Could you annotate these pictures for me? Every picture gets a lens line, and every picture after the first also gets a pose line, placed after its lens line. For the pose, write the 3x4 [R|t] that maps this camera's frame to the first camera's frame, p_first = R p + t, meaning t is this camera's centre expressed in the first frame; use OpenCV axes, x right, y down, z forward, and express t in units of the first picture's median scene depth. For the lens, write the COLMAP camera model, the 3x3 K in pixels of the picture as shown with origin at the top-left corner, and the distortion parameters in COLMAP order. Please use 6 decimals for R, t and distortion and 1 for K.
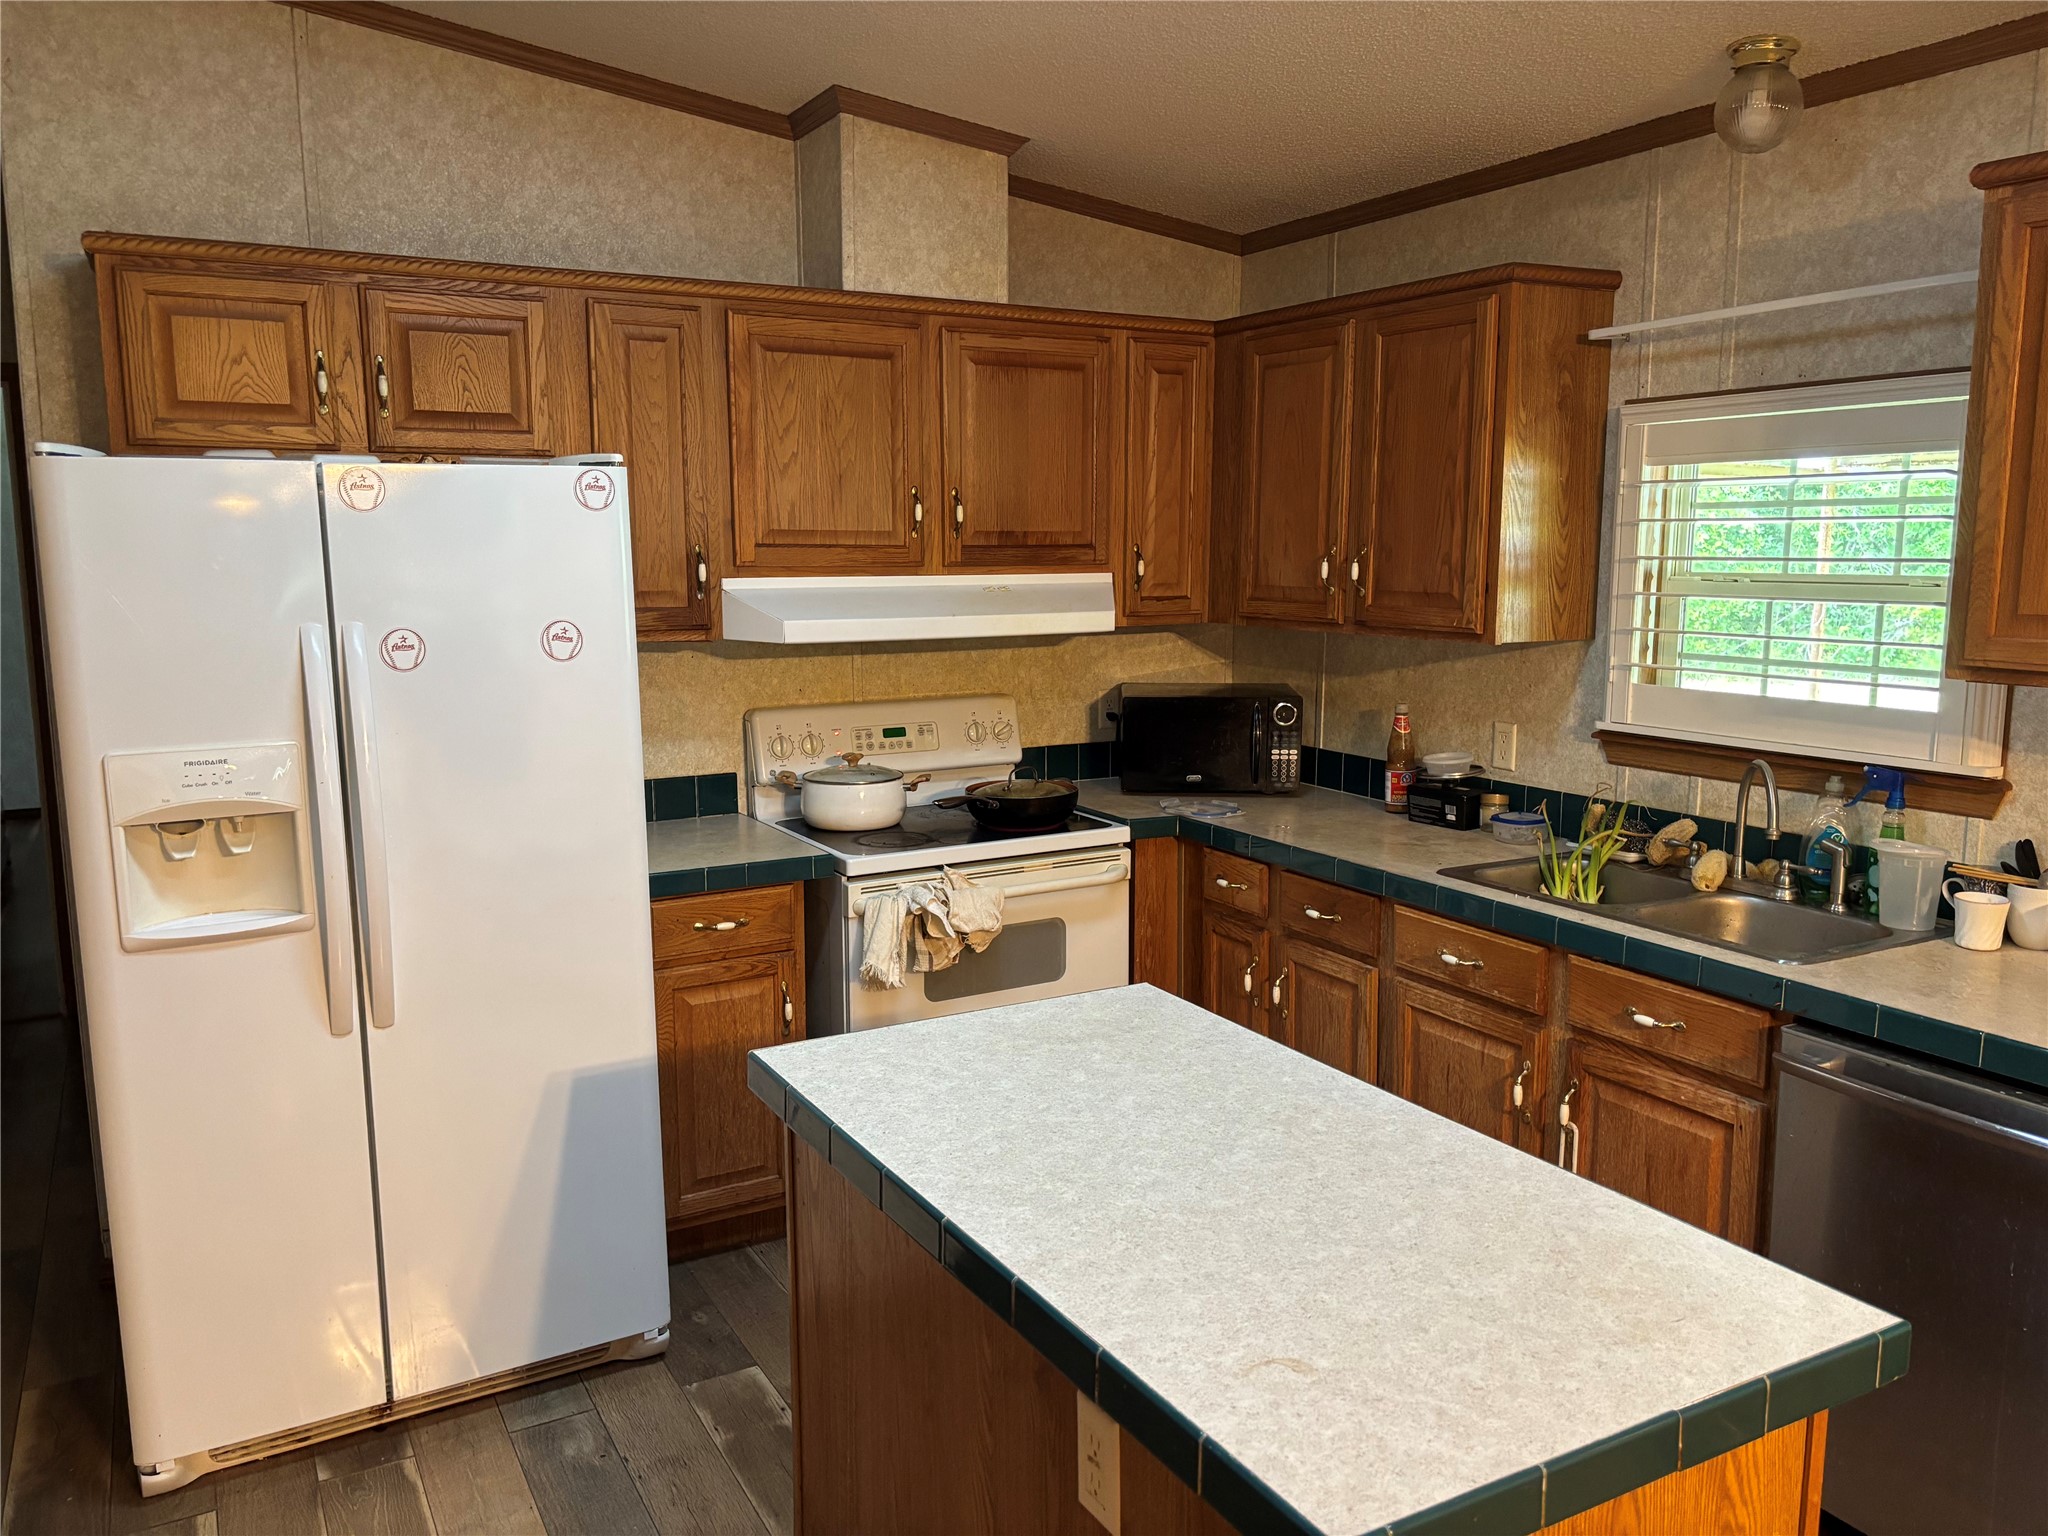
lens RADIAL K [[1557.4, 0, 1043.4], [0, 1557.4, 785.8], [0, 0, 1]] dist [0.051651, -0.059636]
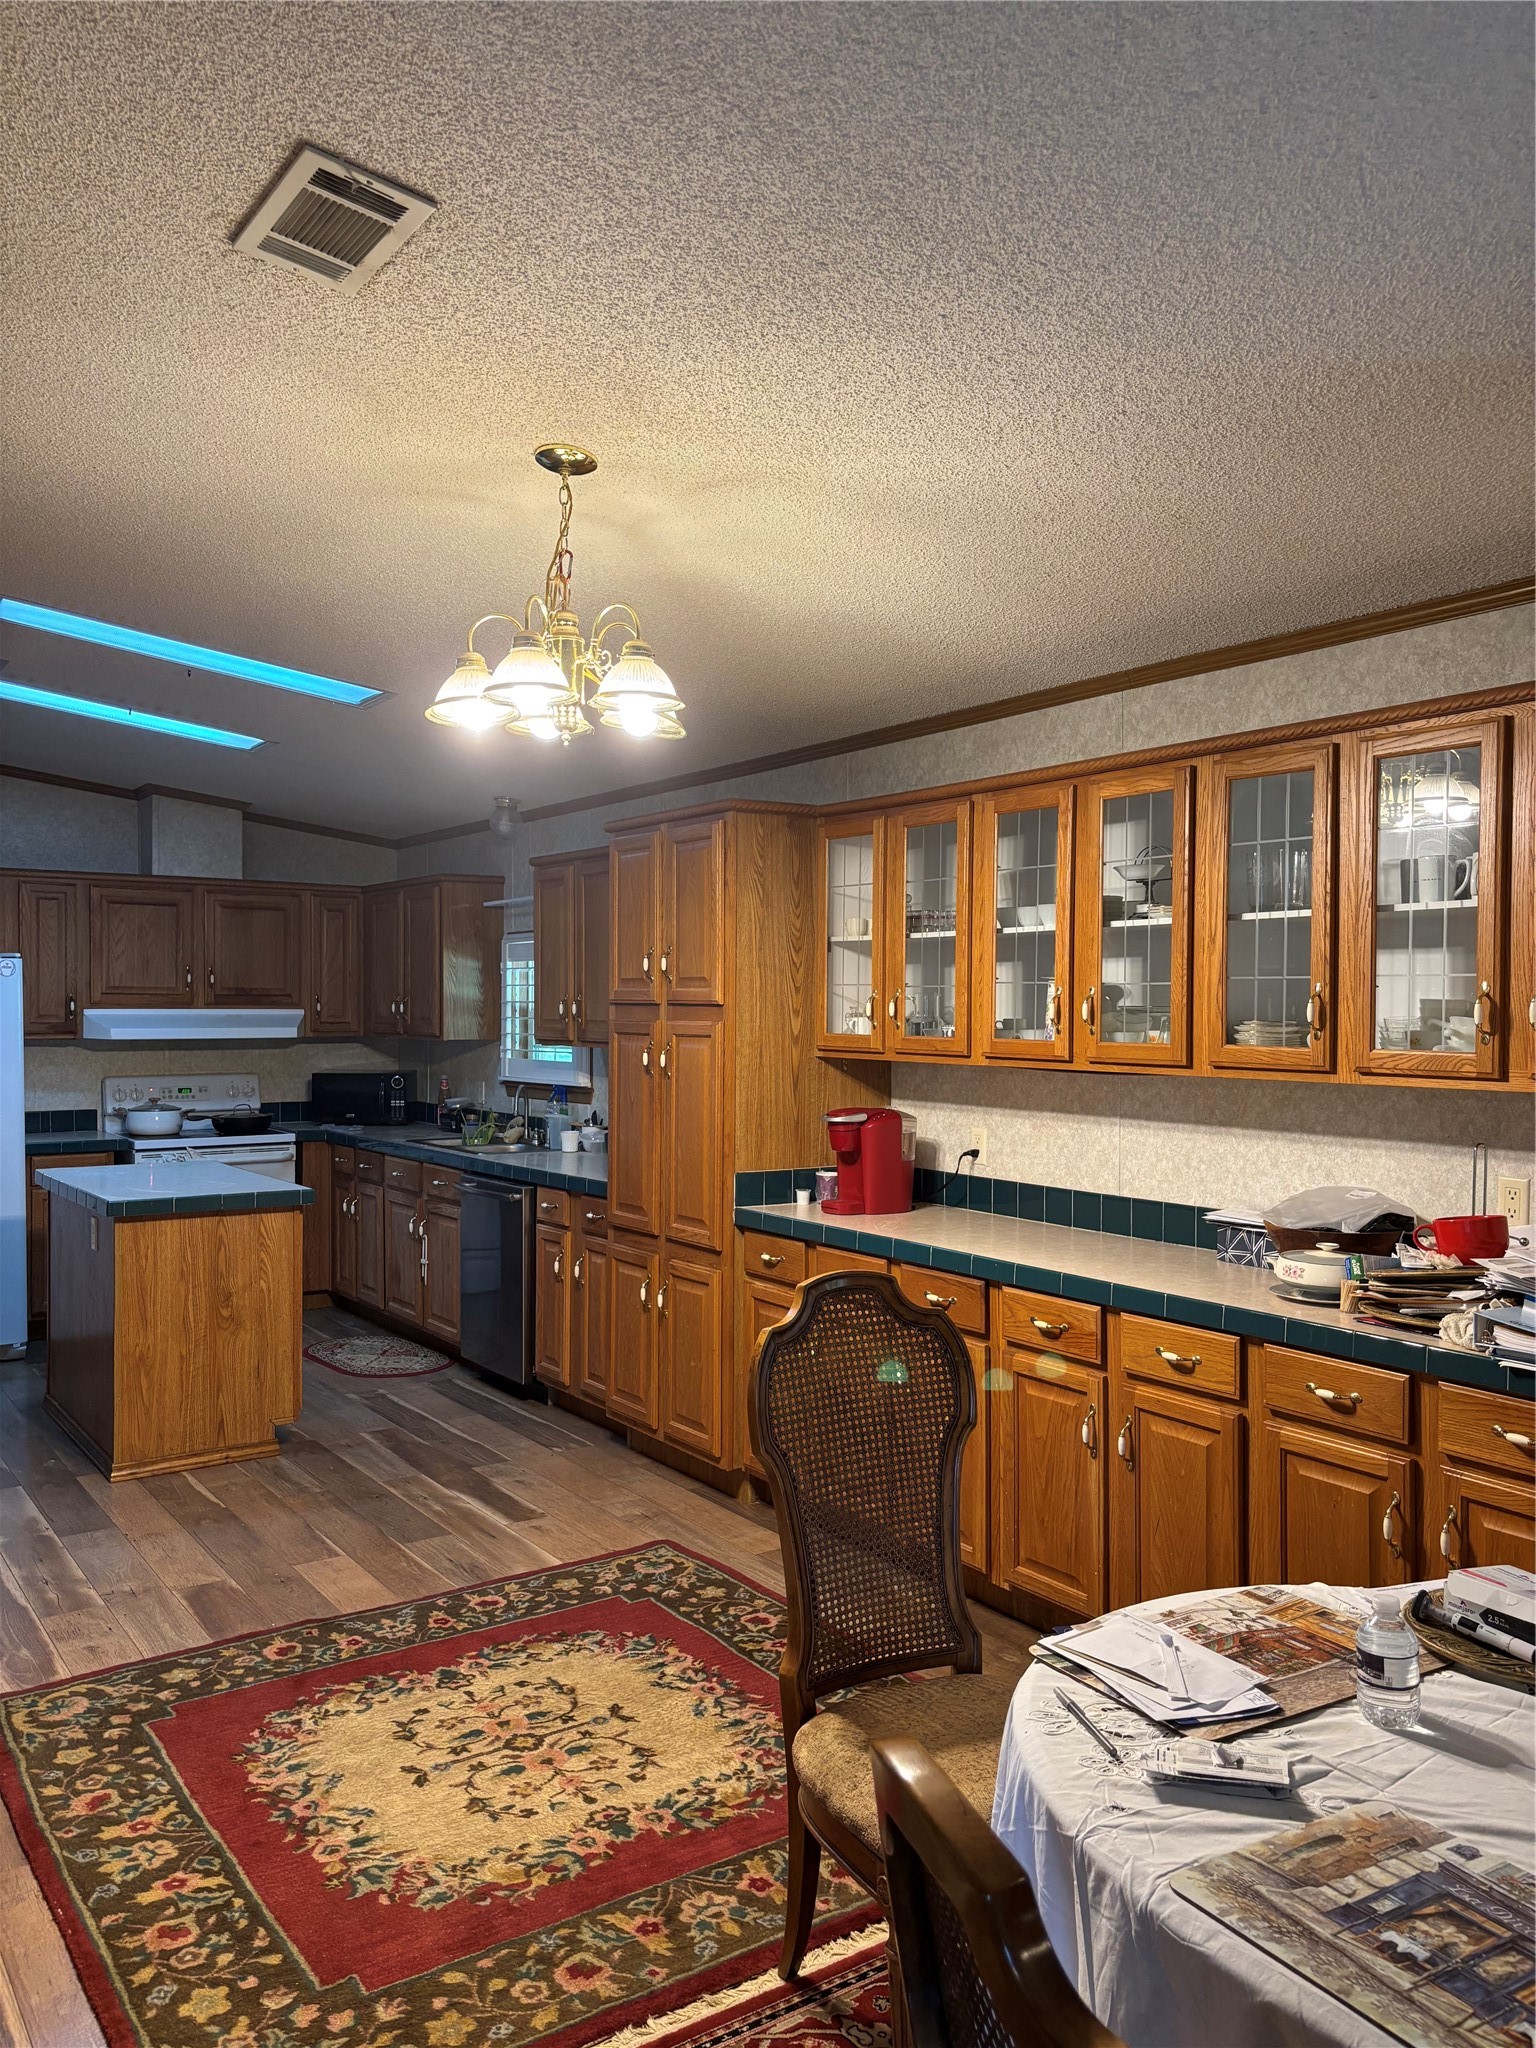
lens RADIAL K [[1557.4, 0, 769.6], [0, 1557.4, 1040.6], [0, 0, 1]] dist [0.051651, -0.059636]
pose [[0.995147, 0.003509, 0.098341, 0.502702], [0.009945, 0.990662, -0.135977, 0.203571], [-0.097900, 0.136295, 0.985819, -1.153753]]
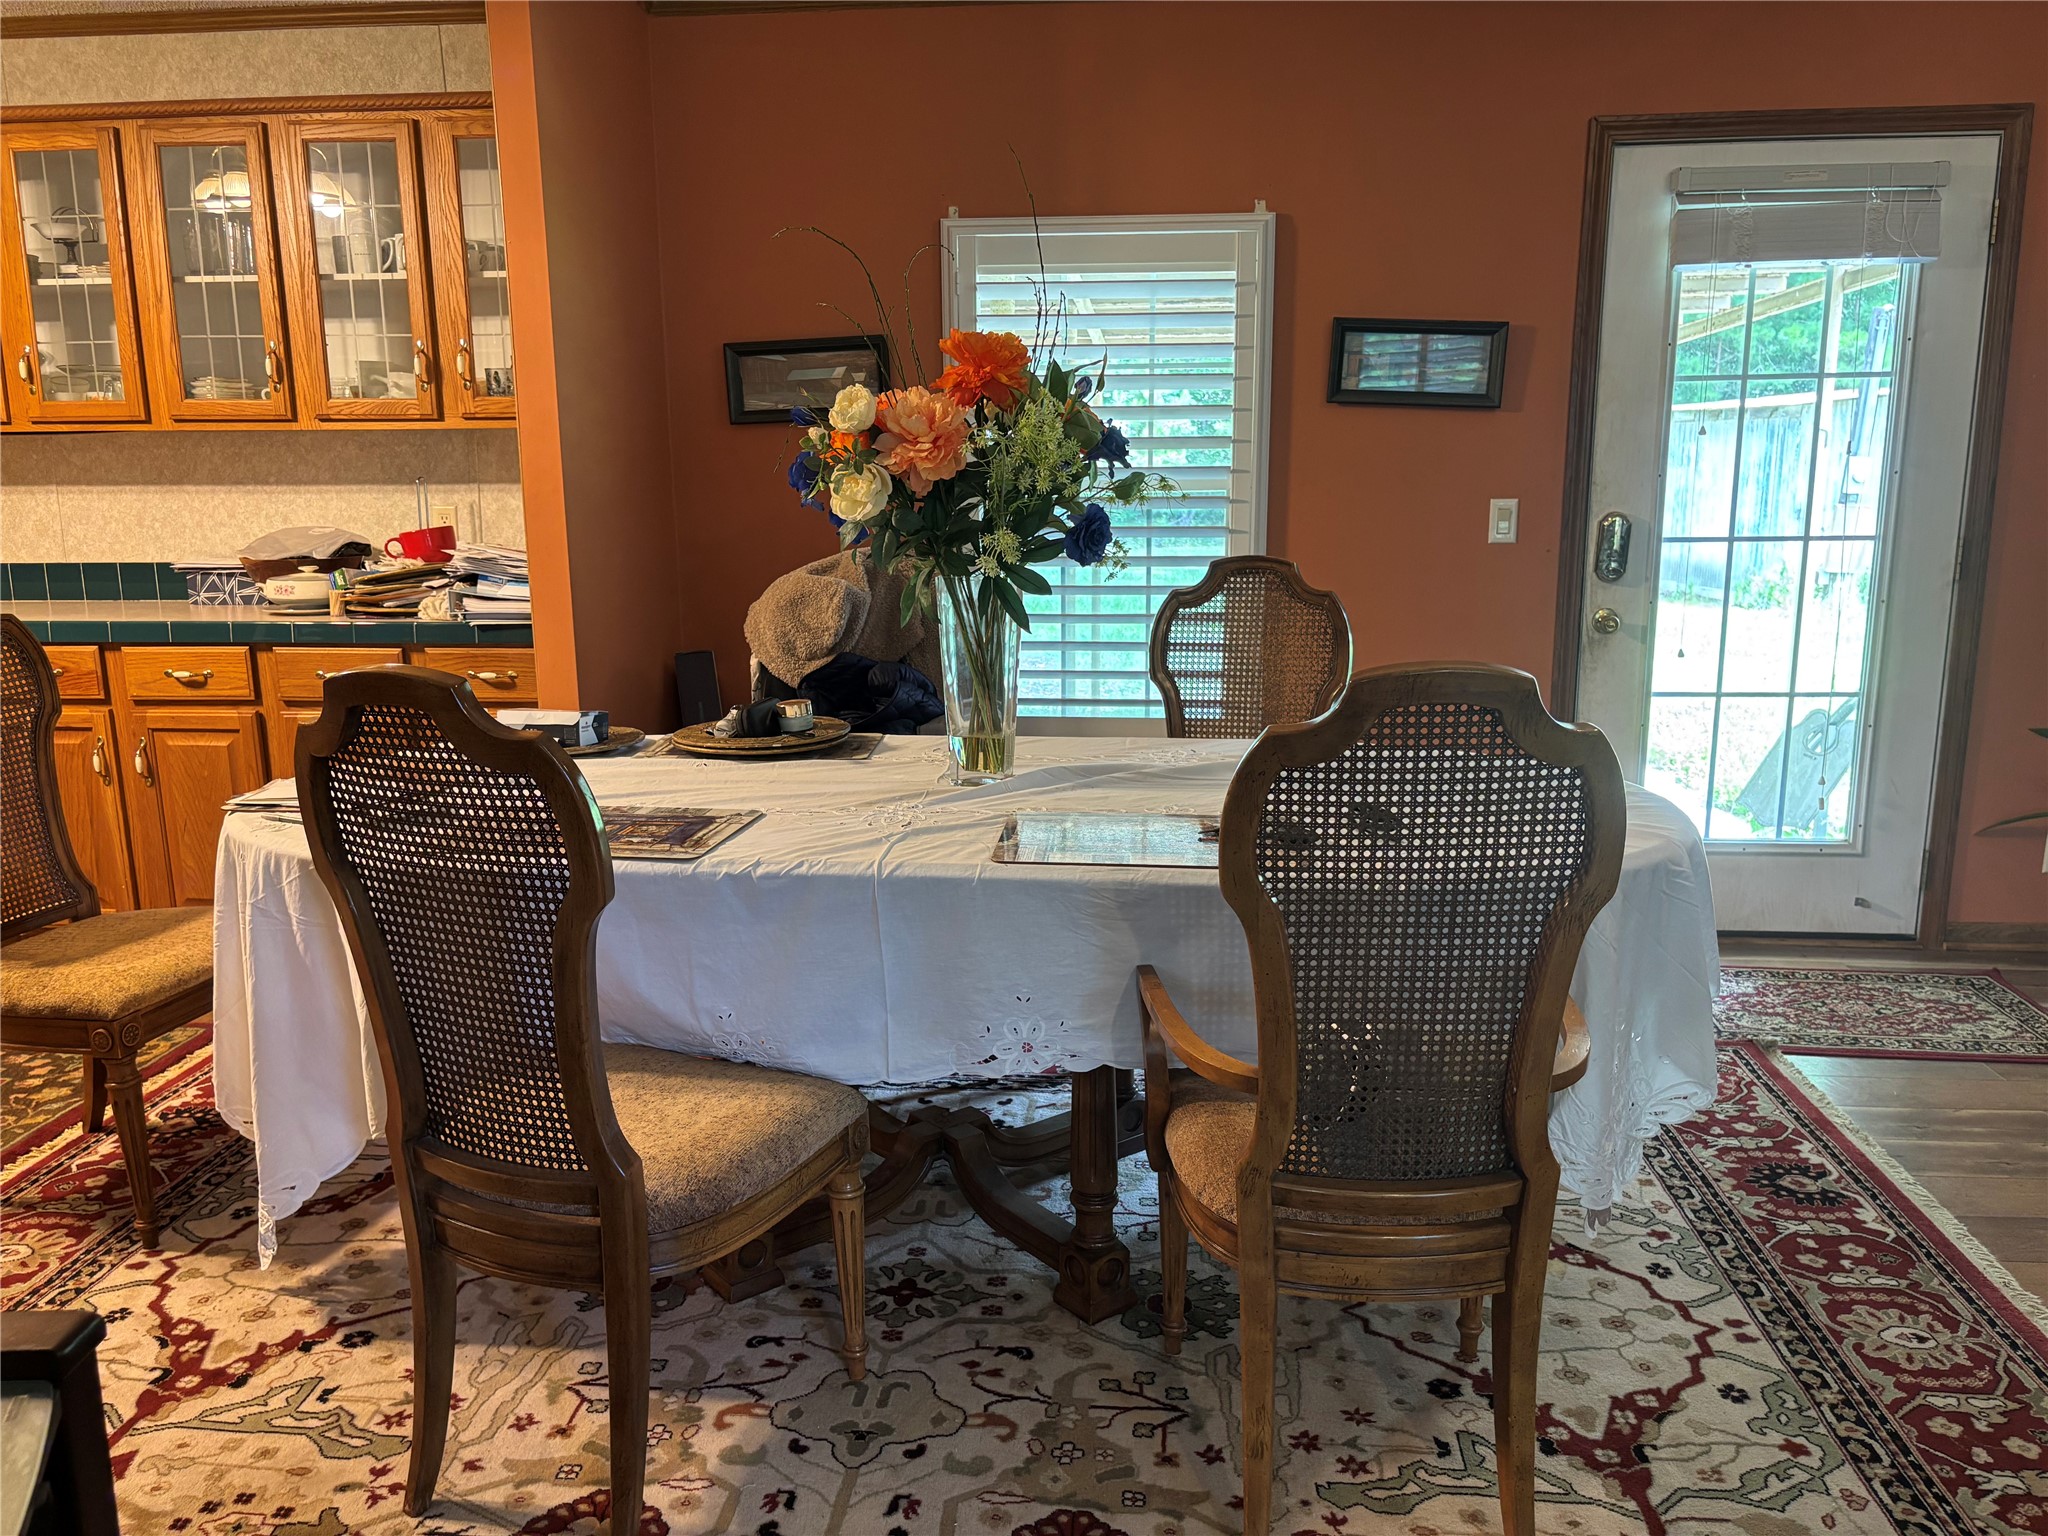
lens RADIAL K [[1557.4, 0, 1008.1], [0, 1557.4, 765.0], [0, 0, 1]] dist [0.051651, -0.059636]
pose [[0.571856, -0.163110, 0.803975, 0.287746], [0.135251, 0.985369, 0.103709, 0.291014], [-0.809128, 0.049432, 0.585550, -1.301882]]
